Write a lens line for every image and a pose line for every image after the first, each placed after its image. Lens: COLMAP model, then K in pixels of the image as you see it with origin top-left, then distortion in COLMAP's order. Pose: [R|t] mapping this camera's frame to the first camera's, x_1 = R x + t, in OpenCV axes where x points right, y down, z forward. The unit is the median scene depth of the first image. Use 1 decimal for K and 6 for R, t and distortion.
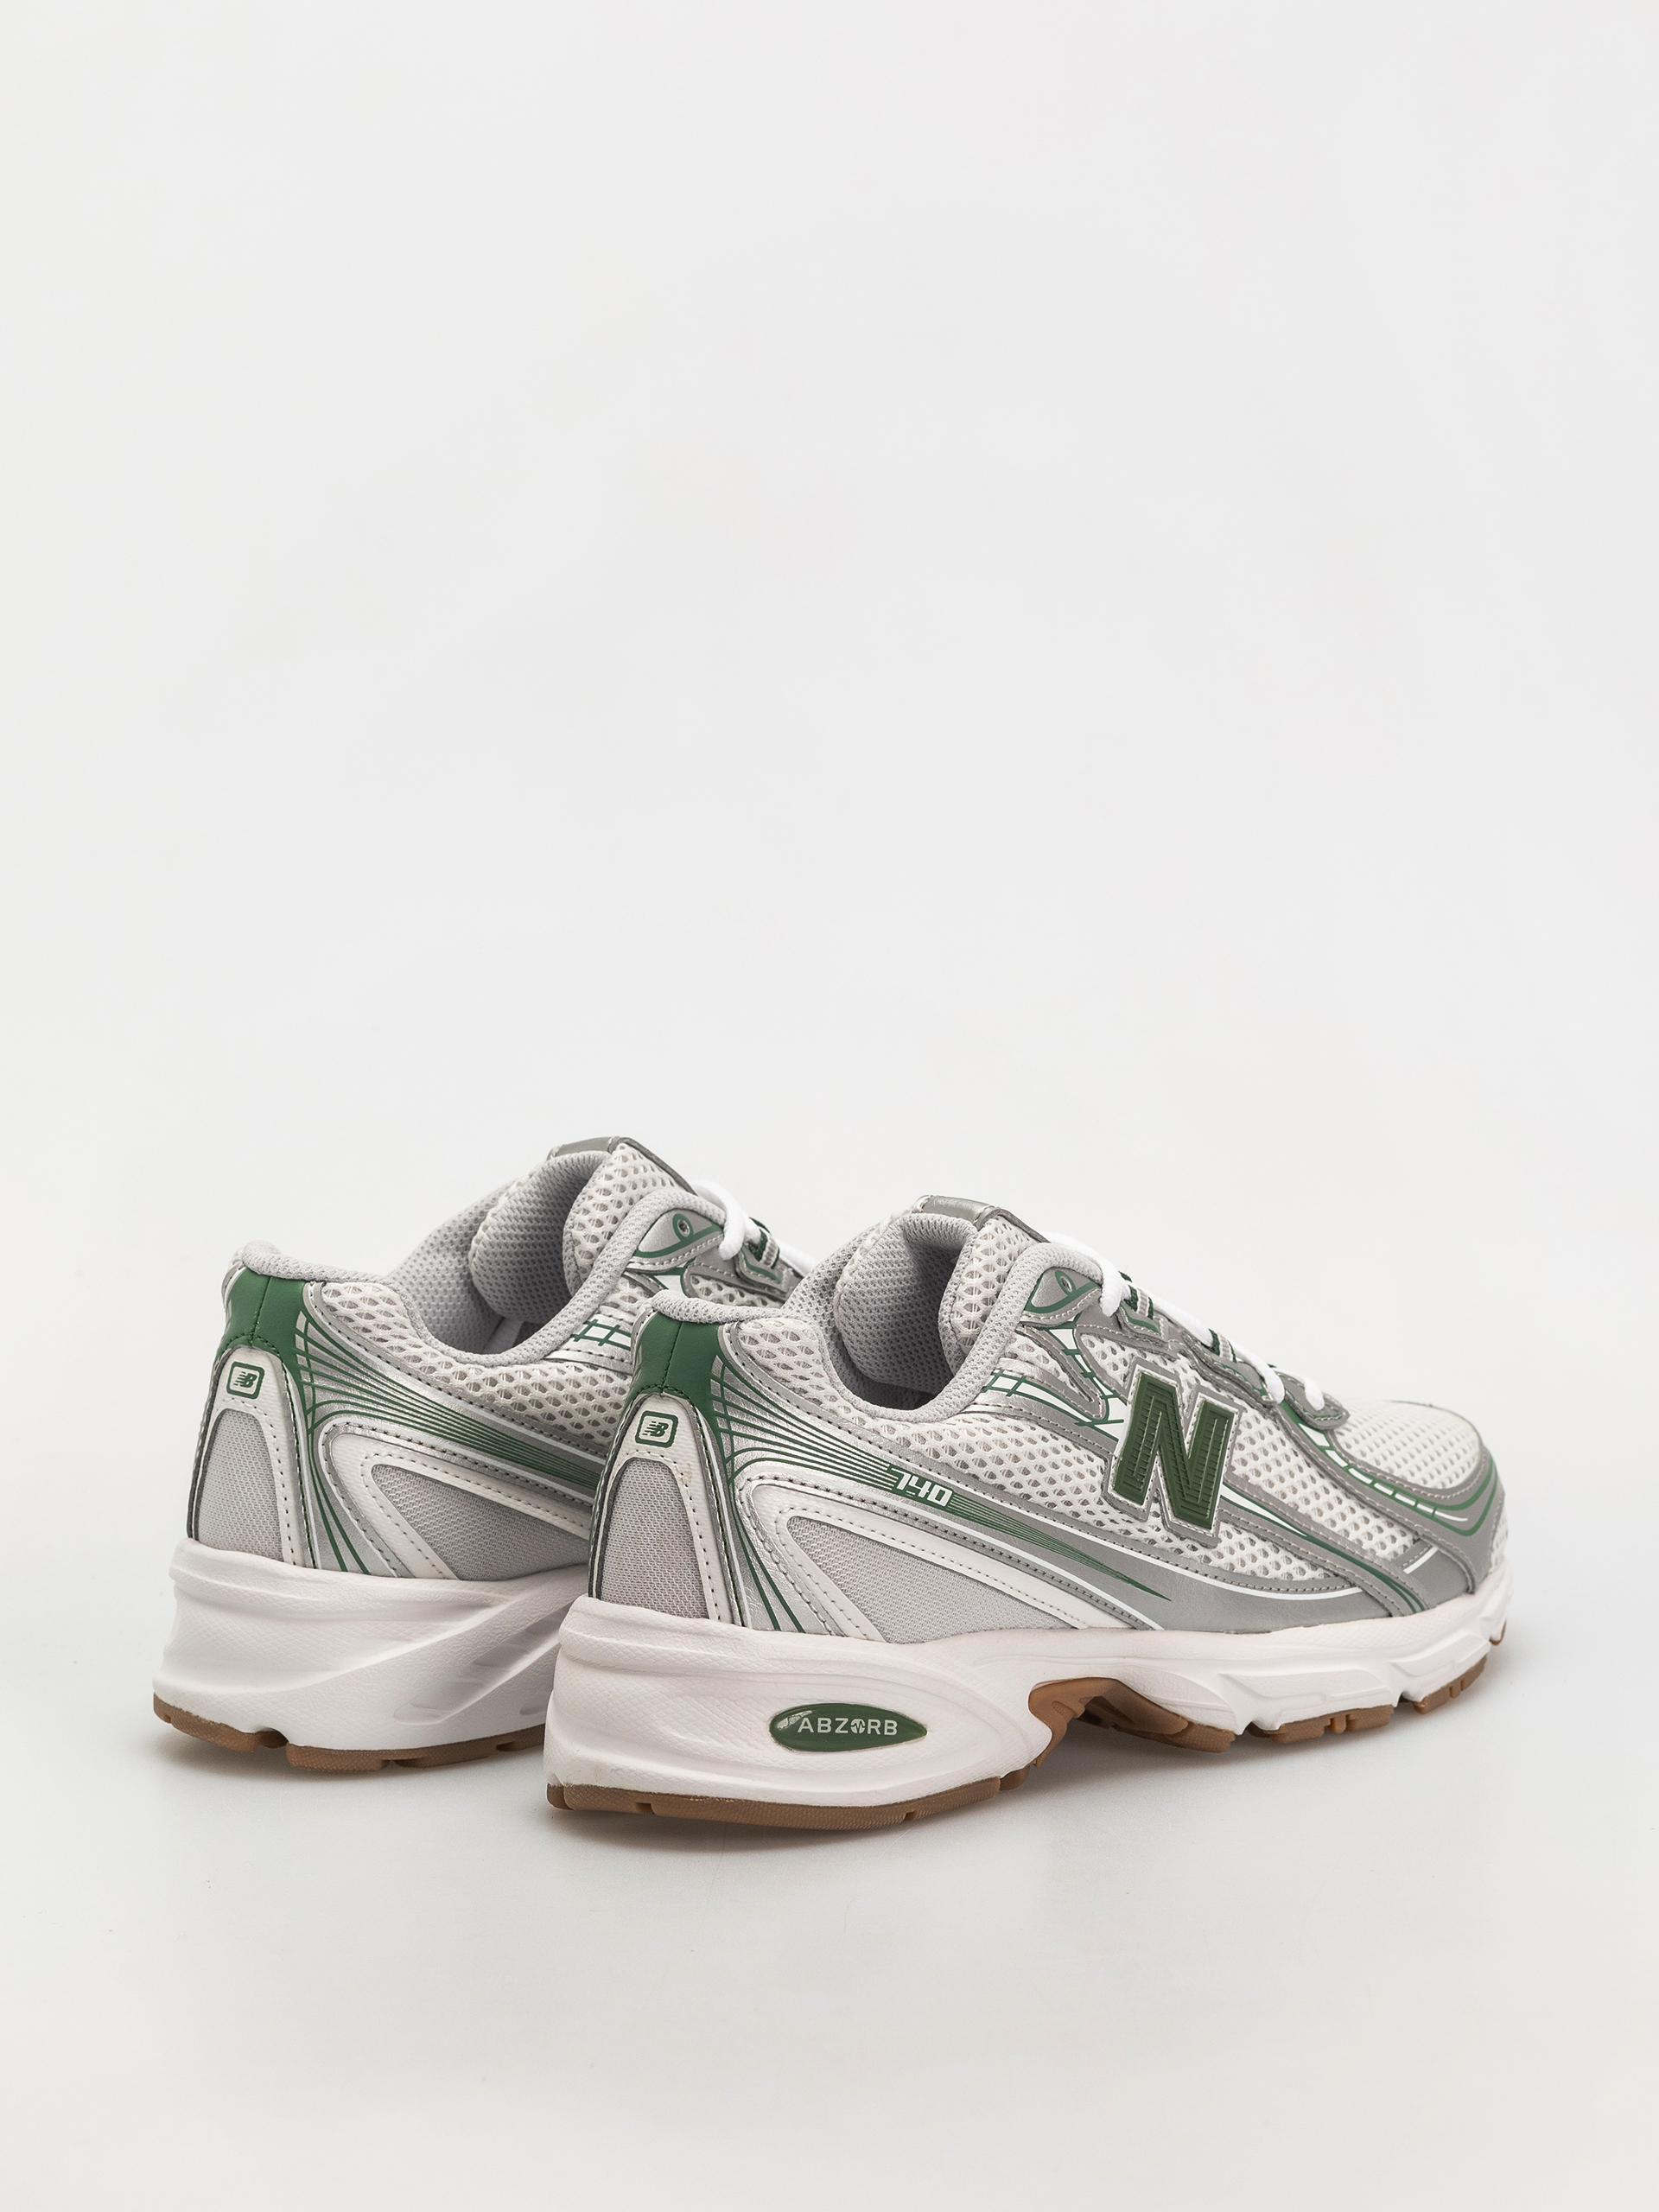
lens RADIAL K [[6837.0, 0, 829.5], [0, 6837.0, 1106.0], [0, 0, 1]] dist [-0.026205, 2.686406]
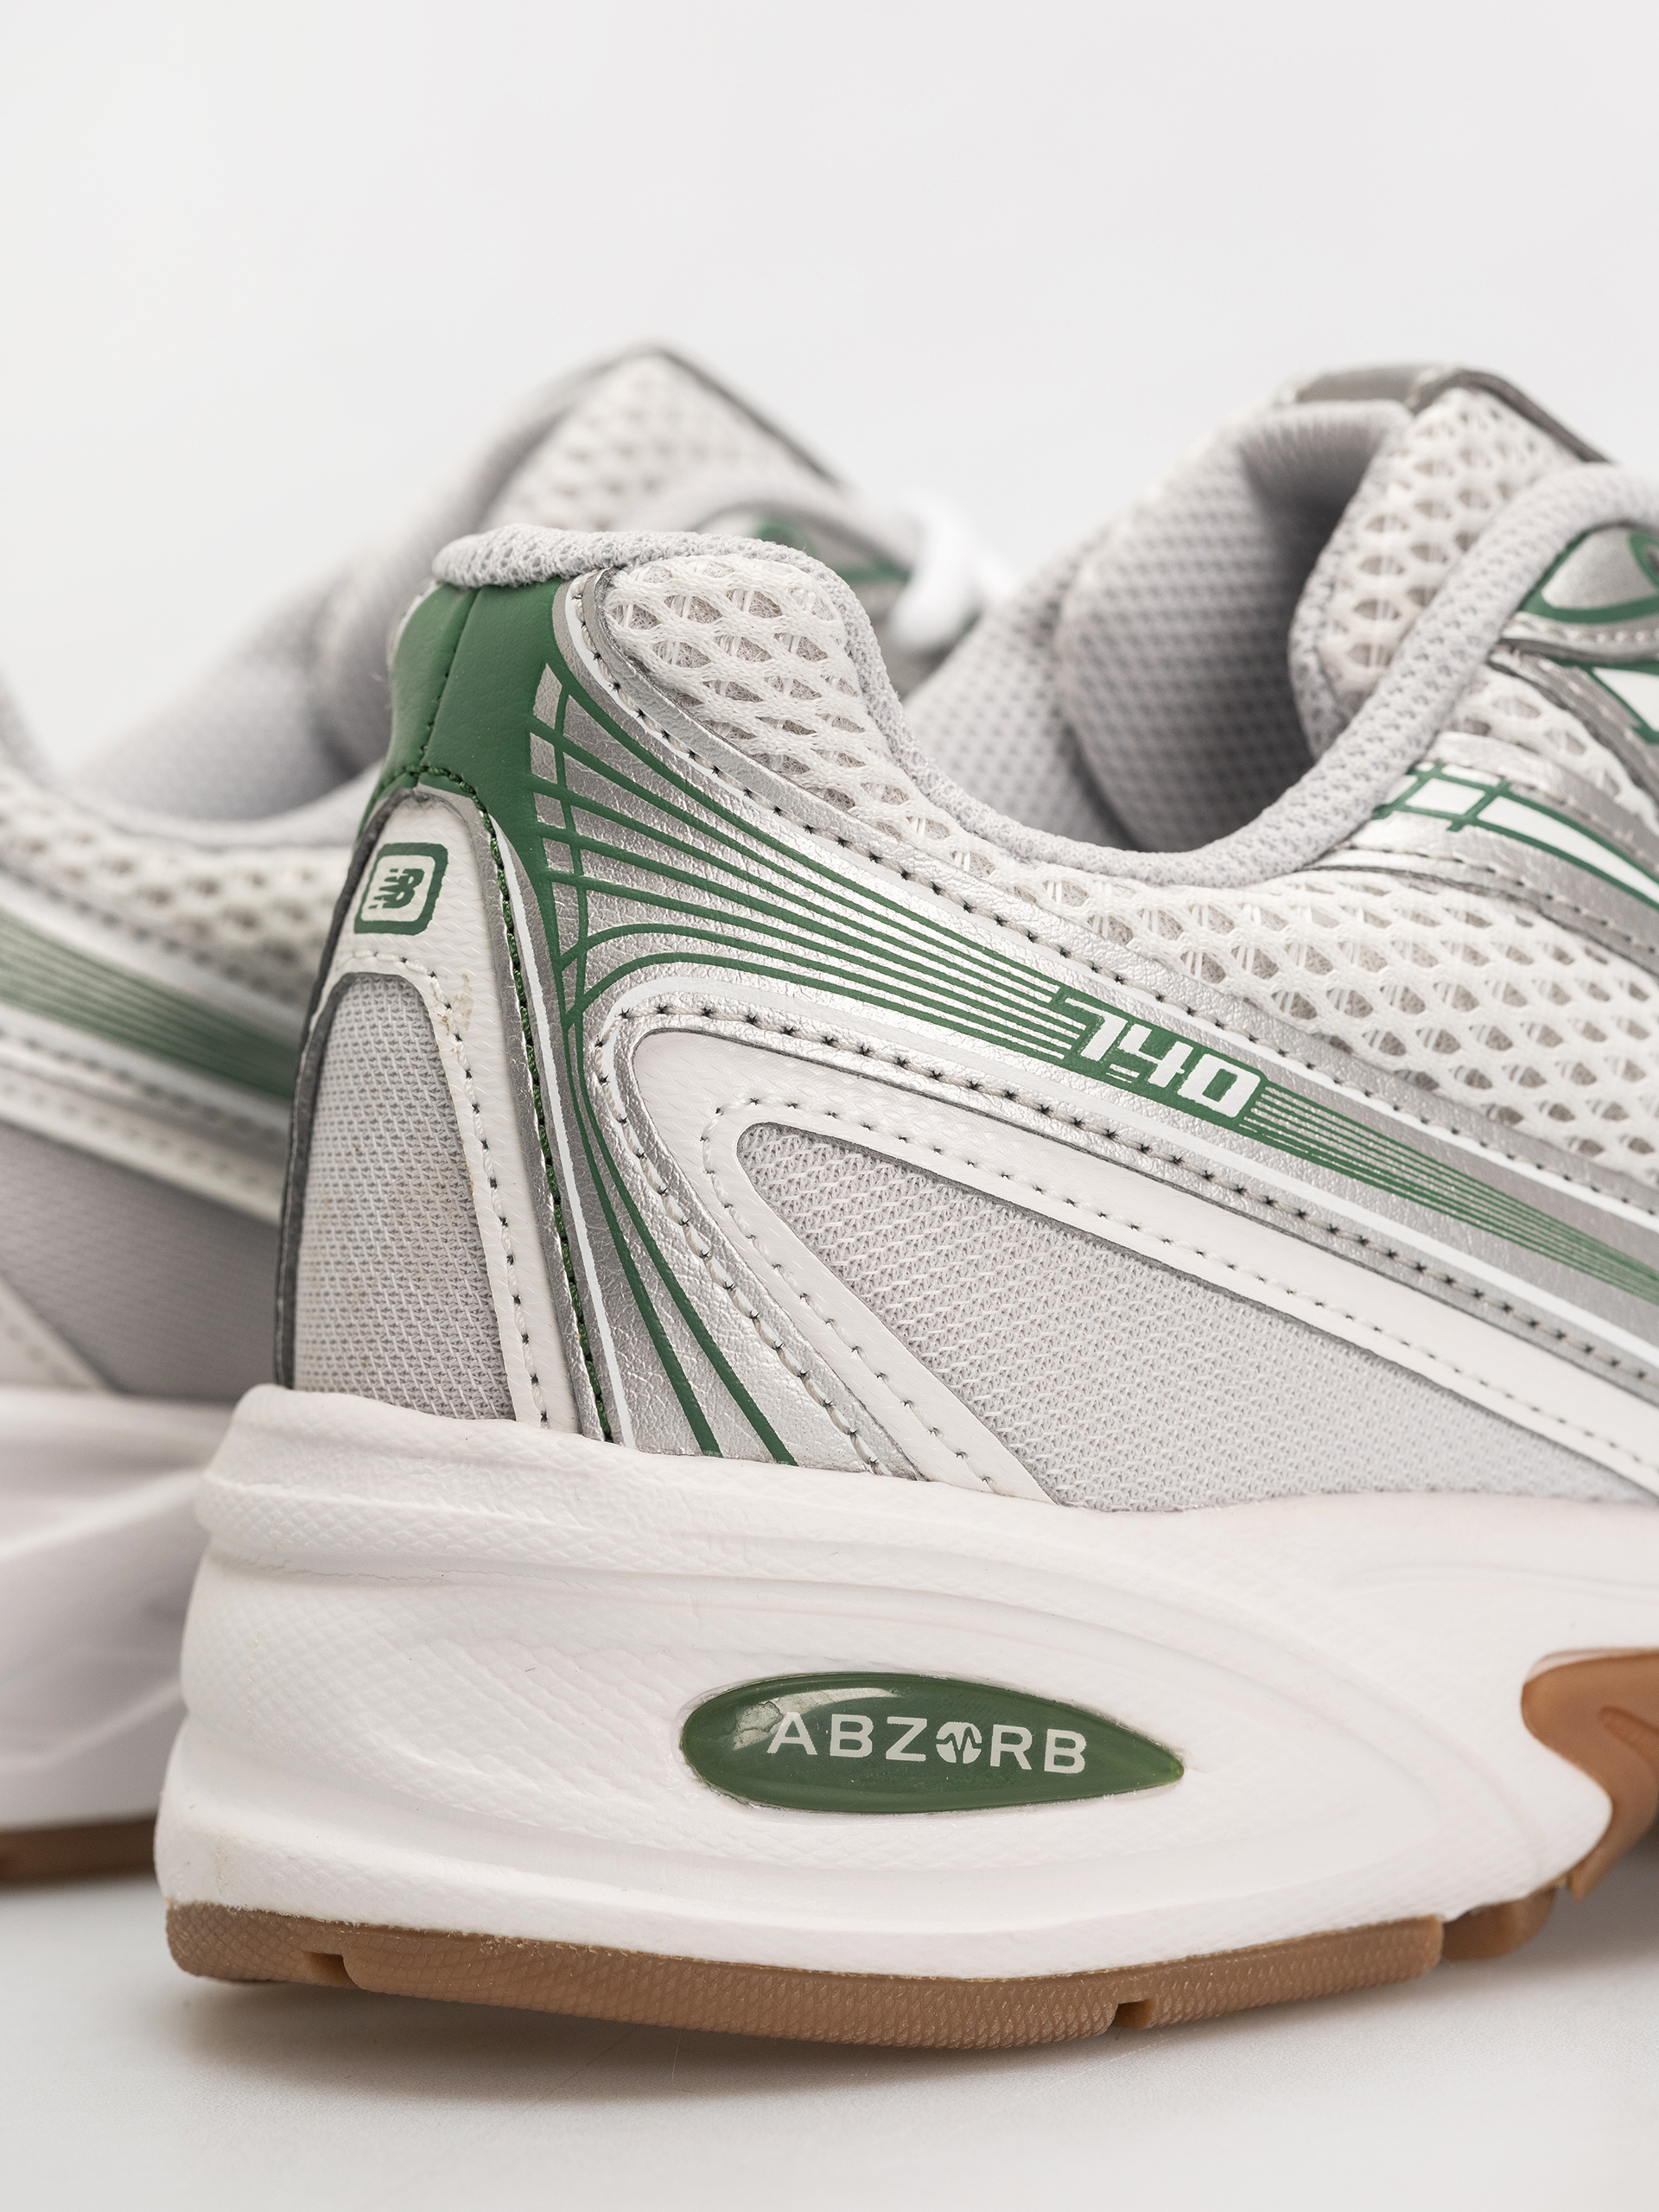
lens RADIAL K [[6837.0, 0, 829.5], [0, 6837.0, 1106.0], [0, 0, 1]] dist [-0.026205, 2.686406]
pose [[0.977548, -0.007863, -0.210566, 0.070171], [-0.003322, 0.998604, -0.052714, 0.076712], [0.210687, 0.052230, 0.976157, 0.660235]]
